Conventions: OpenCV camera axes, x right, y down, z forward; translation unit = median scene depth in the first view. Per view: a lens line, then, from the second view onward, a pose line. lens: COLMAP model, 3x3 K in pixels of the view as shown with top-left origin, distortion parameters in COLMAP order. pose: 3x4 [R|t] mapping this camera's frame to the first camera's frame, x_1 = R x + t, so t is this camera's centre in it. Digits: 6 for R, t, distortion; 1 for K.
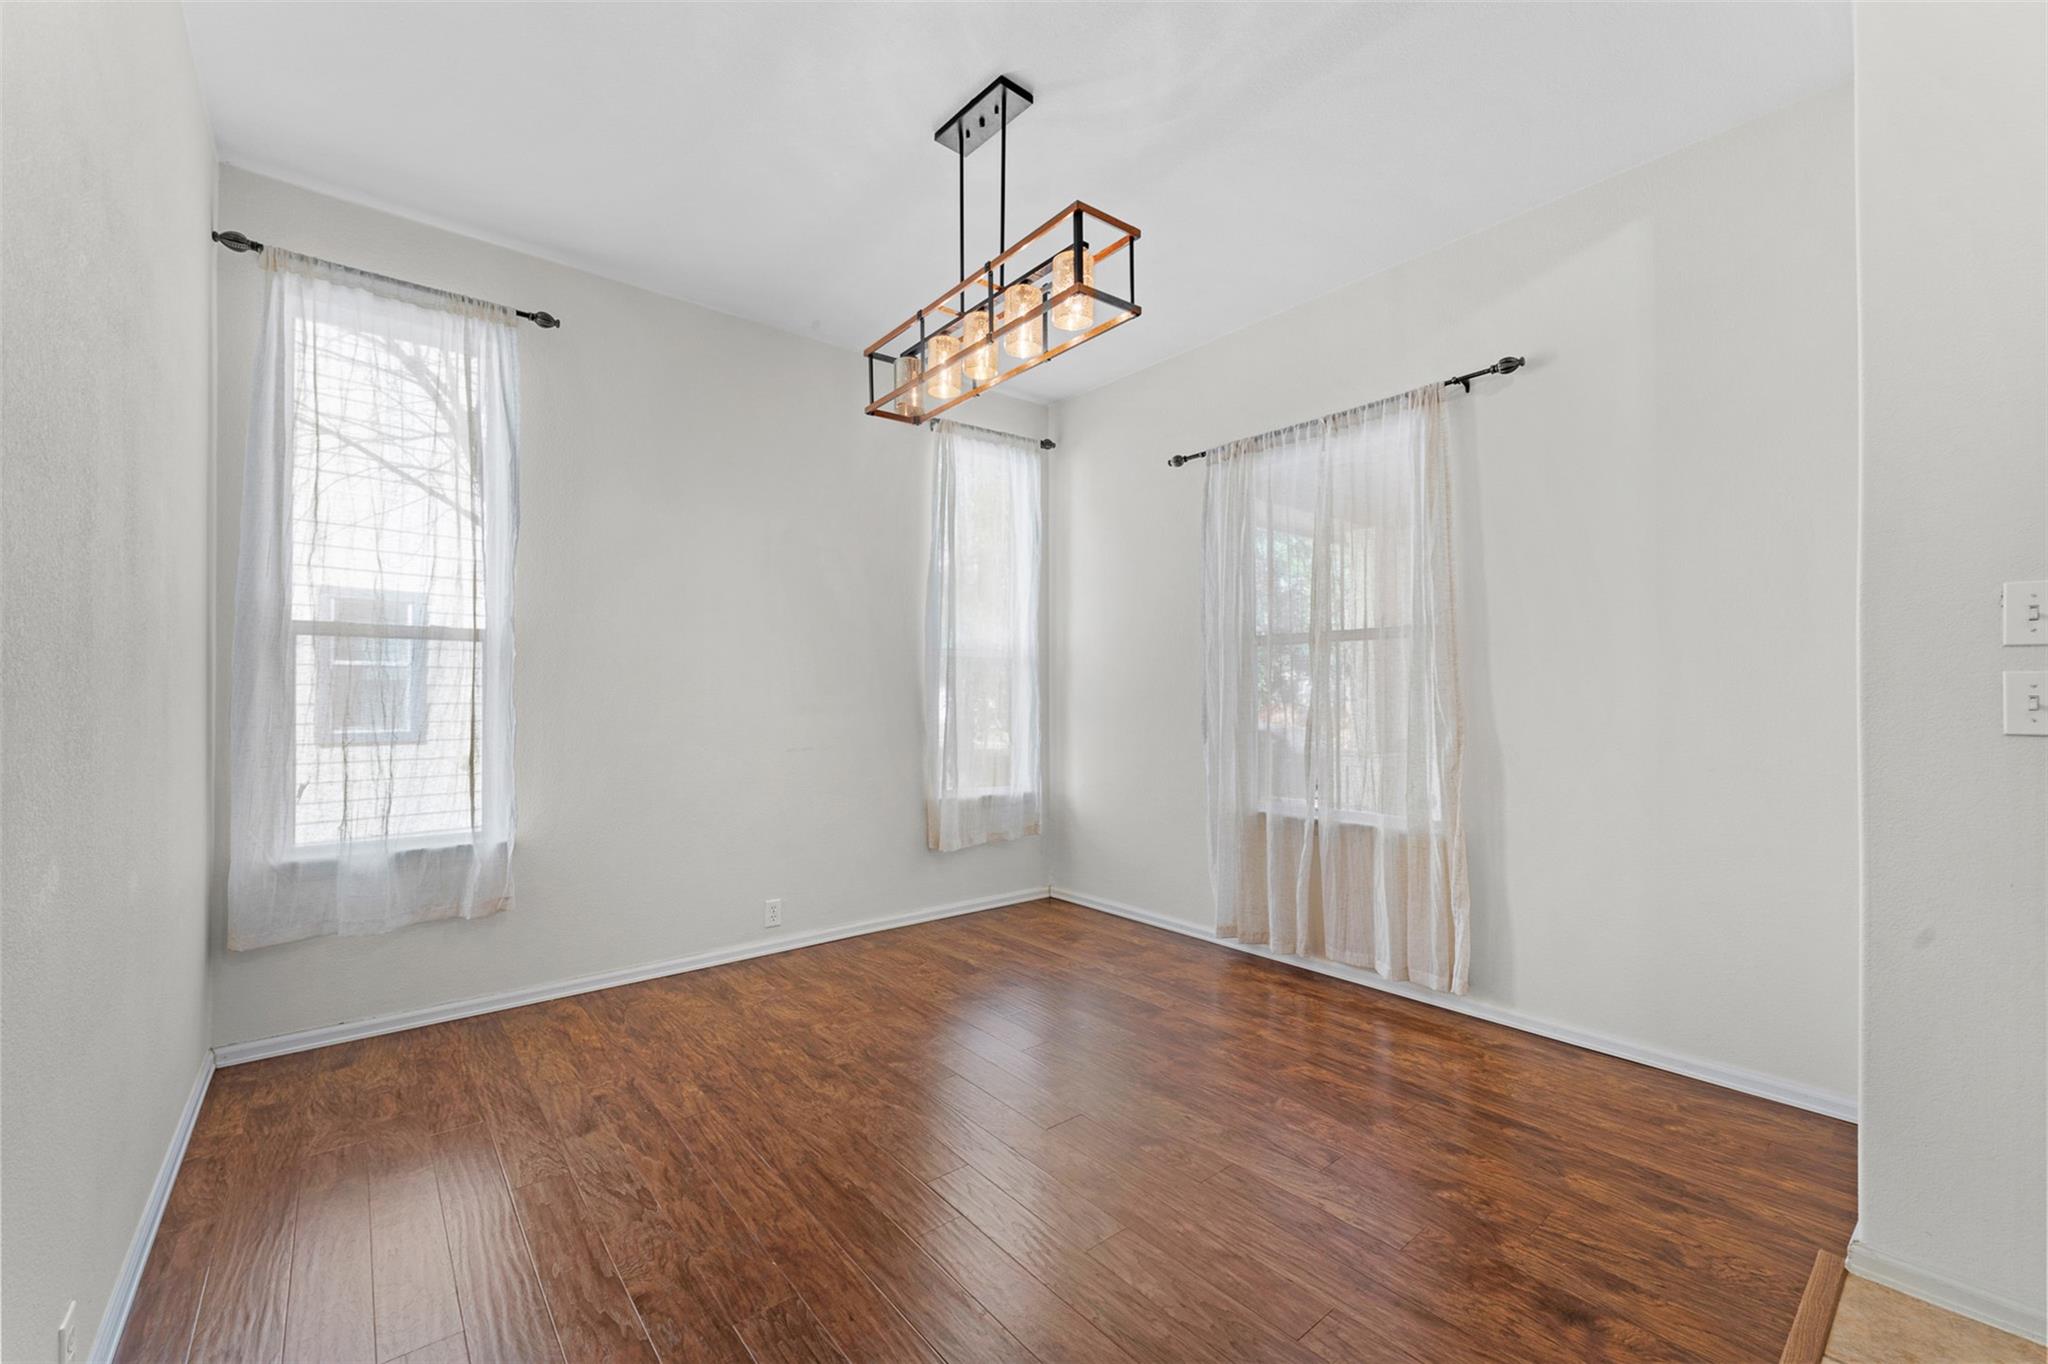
lens RADIAL K [[825.3, 0, 1019.5], [0, 825.3, 686.5], [0, 0, 1]] dist [-0.001996, -0.000144]
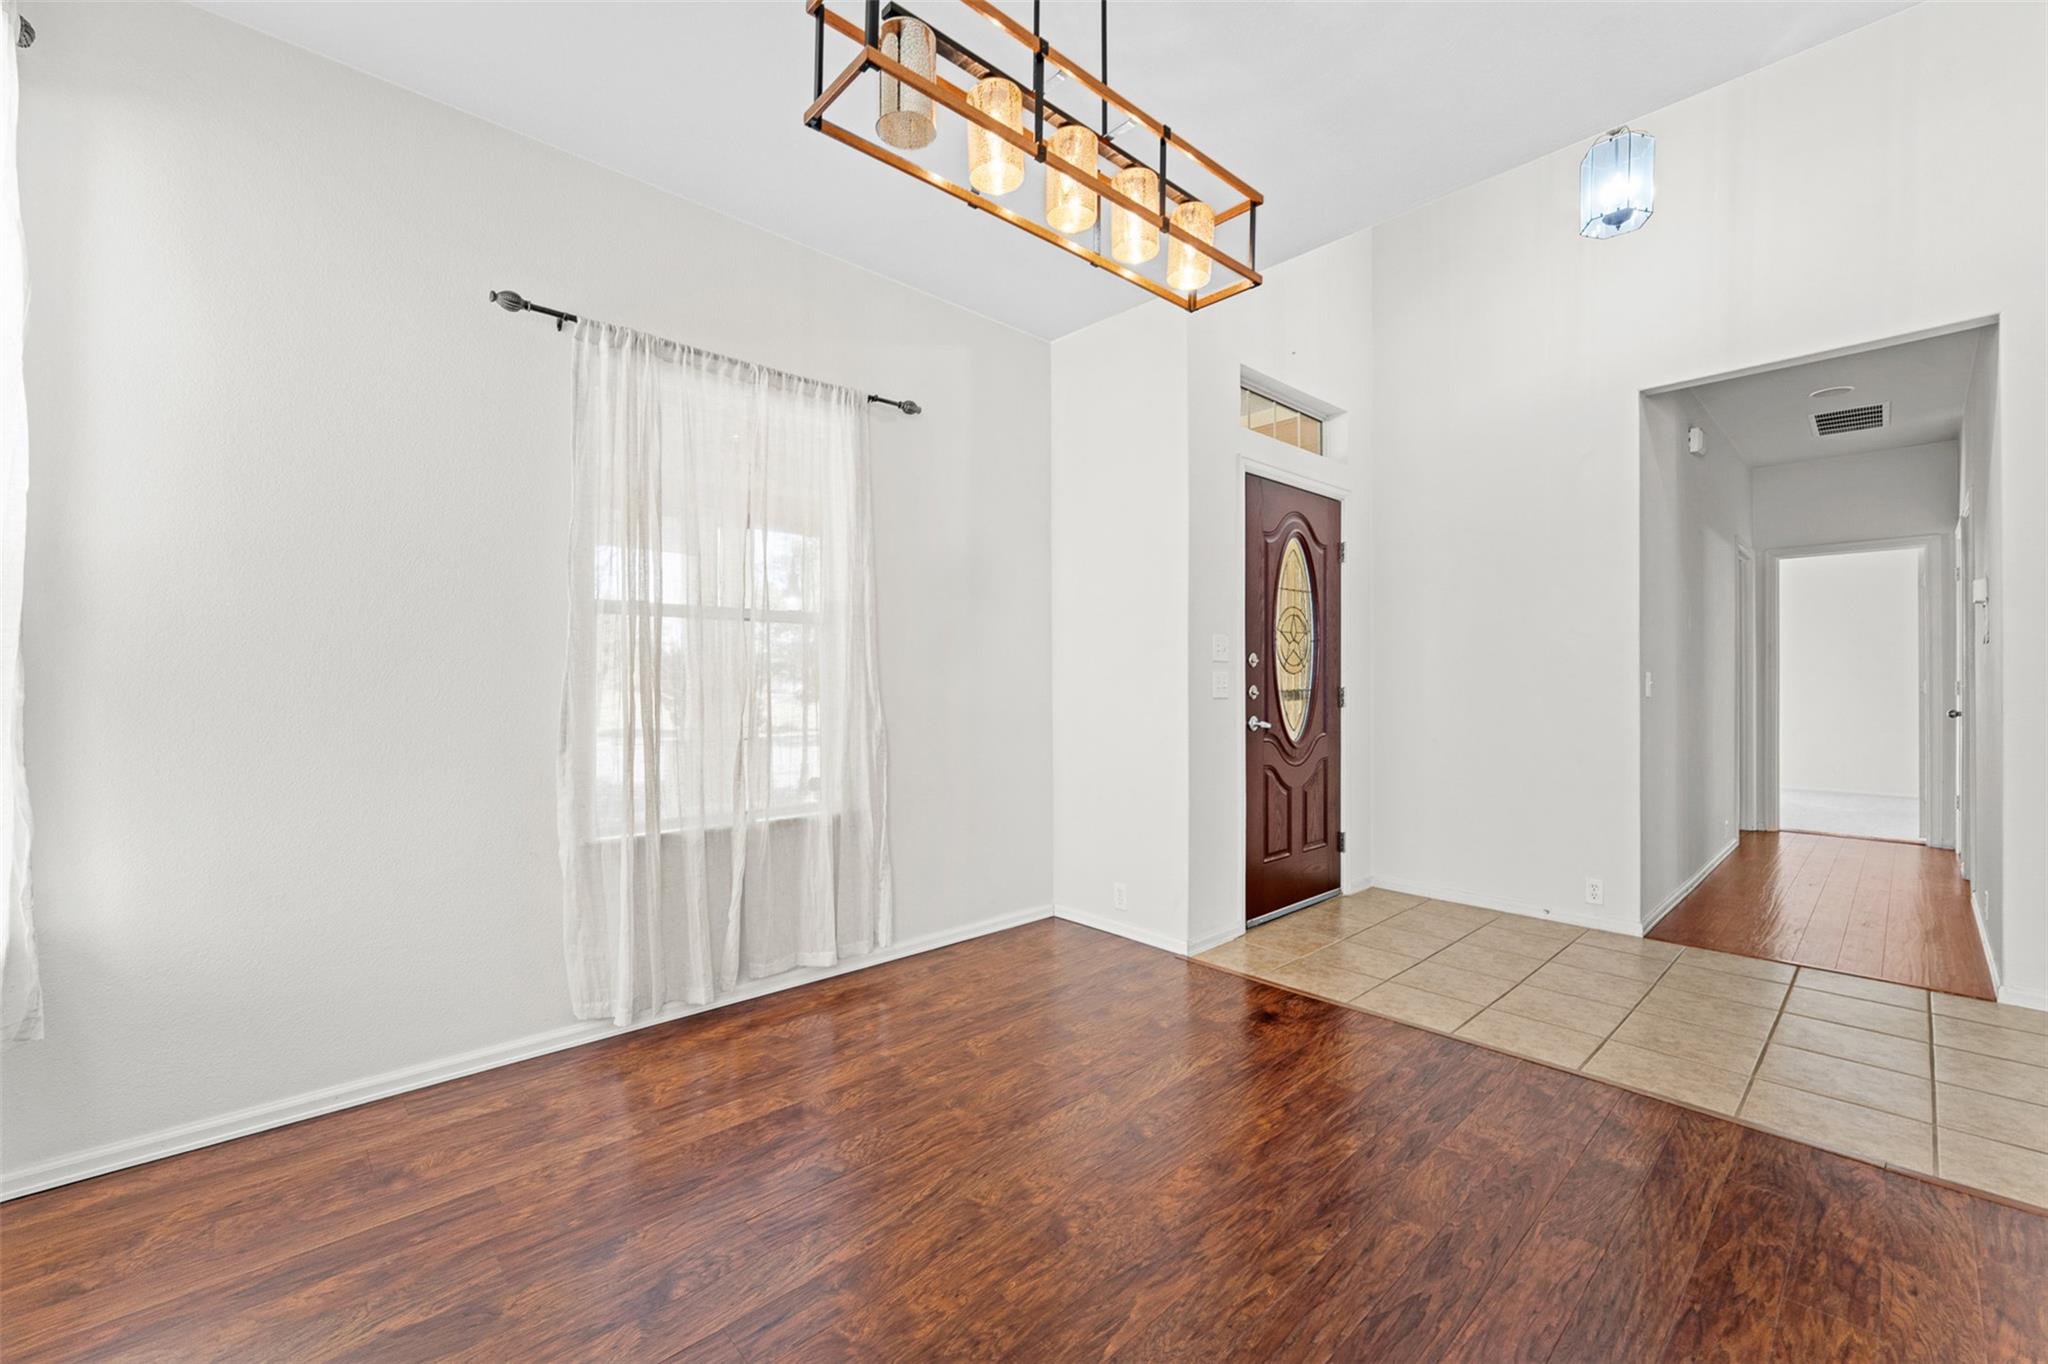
lens RADIAL K [[825.3, 0, 1019.5], [0, 825.3, 686.5], [0, 0, 1]] dist [-0.001996, -0.000144]
pose [[-0.060578, -0.003287, 0.998158, -0.564713], [-0.010454, 0.999942, 0.002659, 0.010833], [-0.998109, -0.010274, -0.060609, 0.830158]]
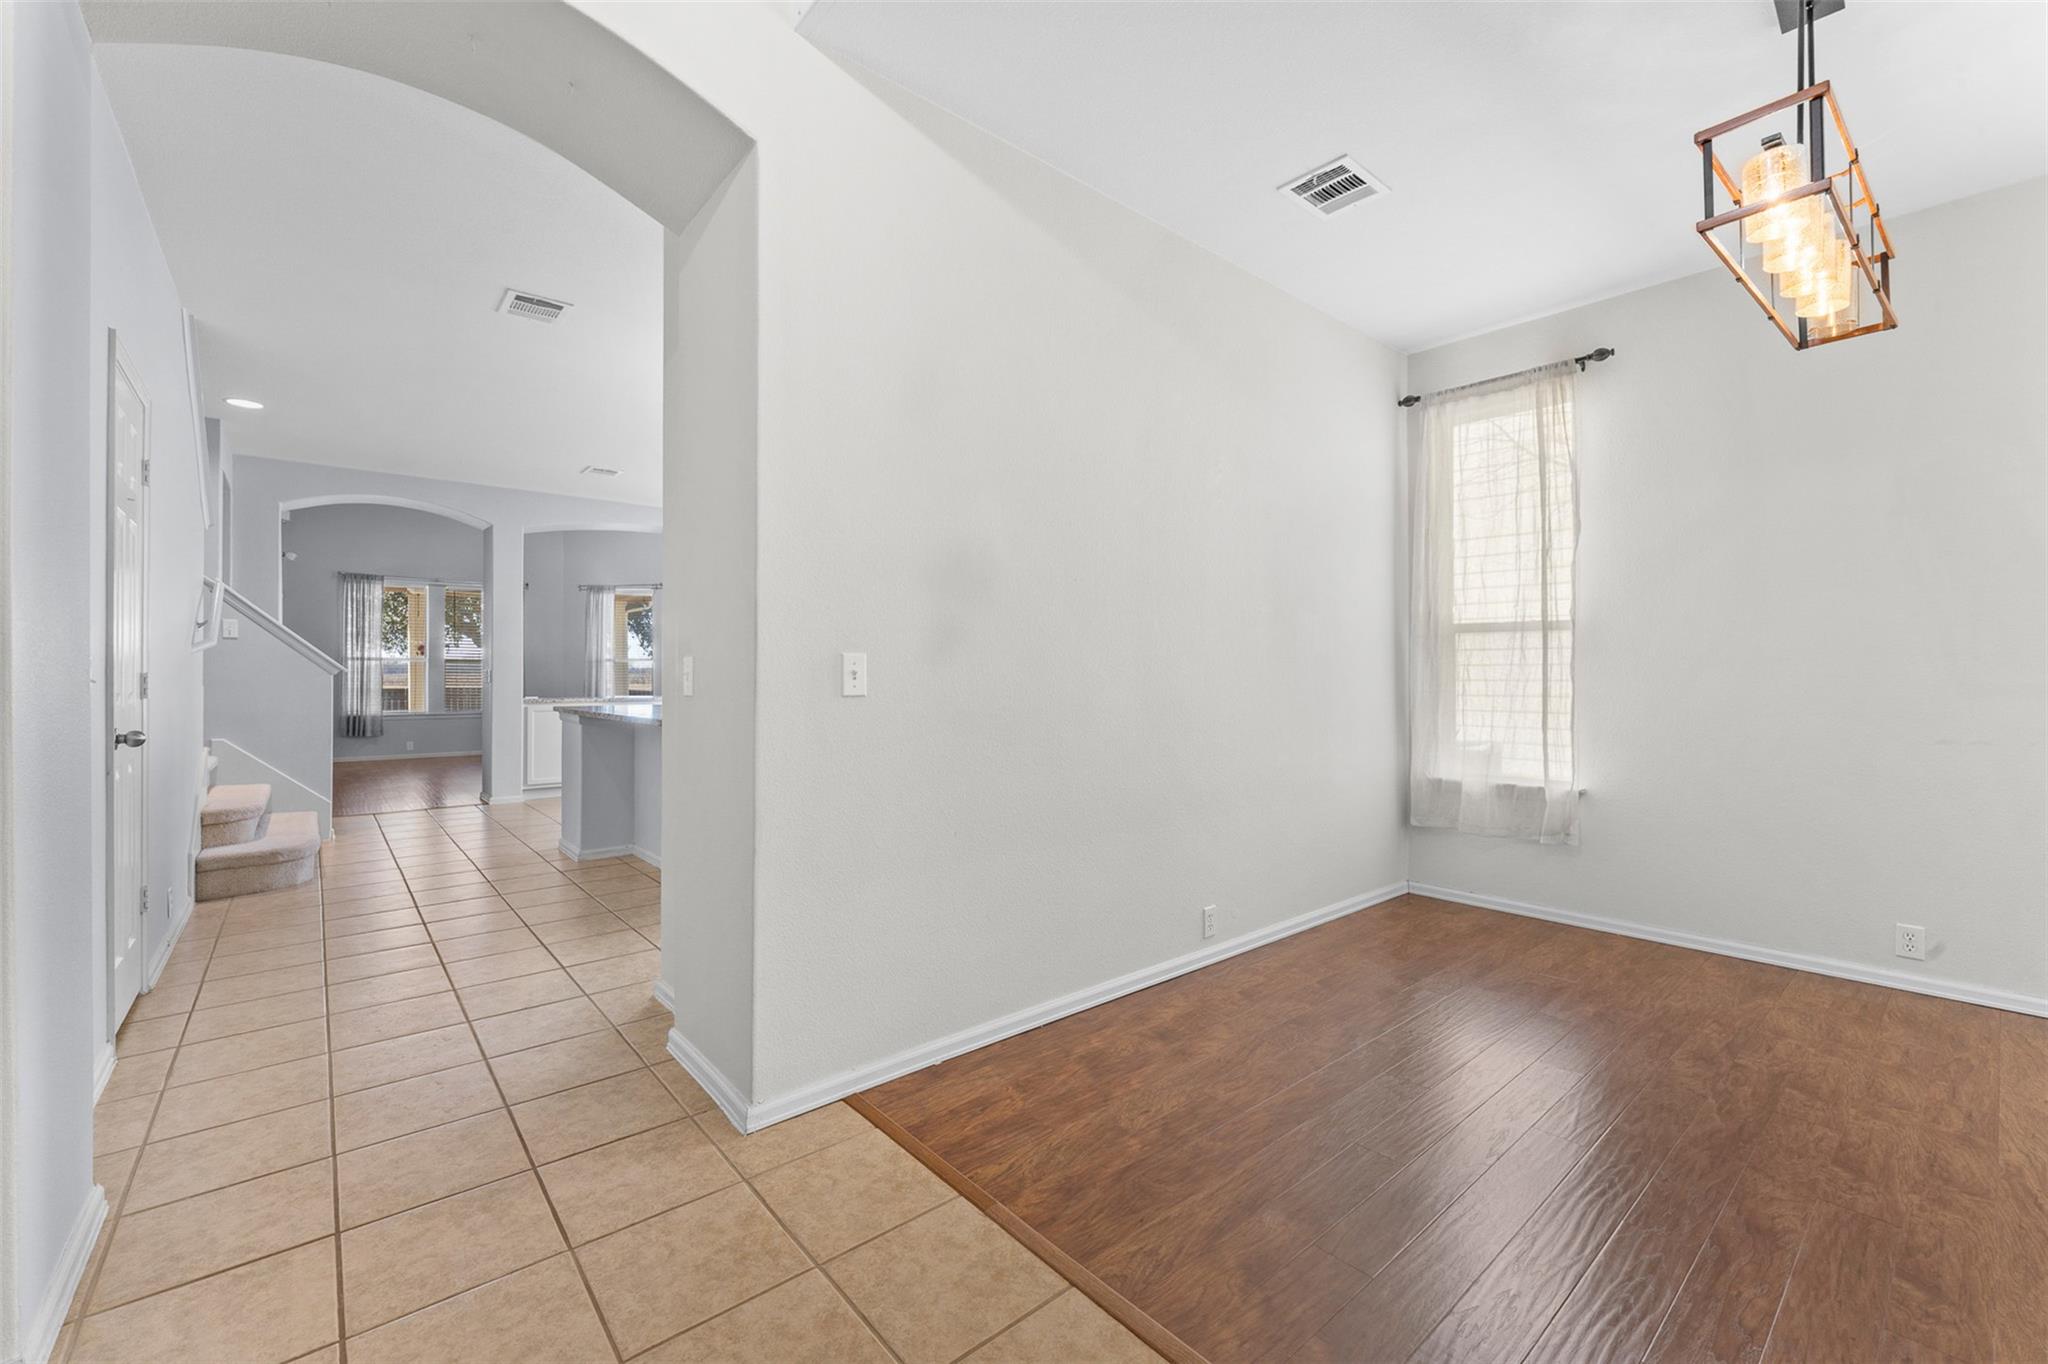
lens RADIAL K [[840.1, 0, 1011.0], [0, 840.1, 670.2], [0, 0, 1]] dist [-0.000981, -0.000073]
pose [[0.015492, -0.002710, -0.999876, 0.610187], [0.010429, 0.999942, -0.002548, 0.001831], [0.999826, -0.010388, 0.015519, 0.131129]]
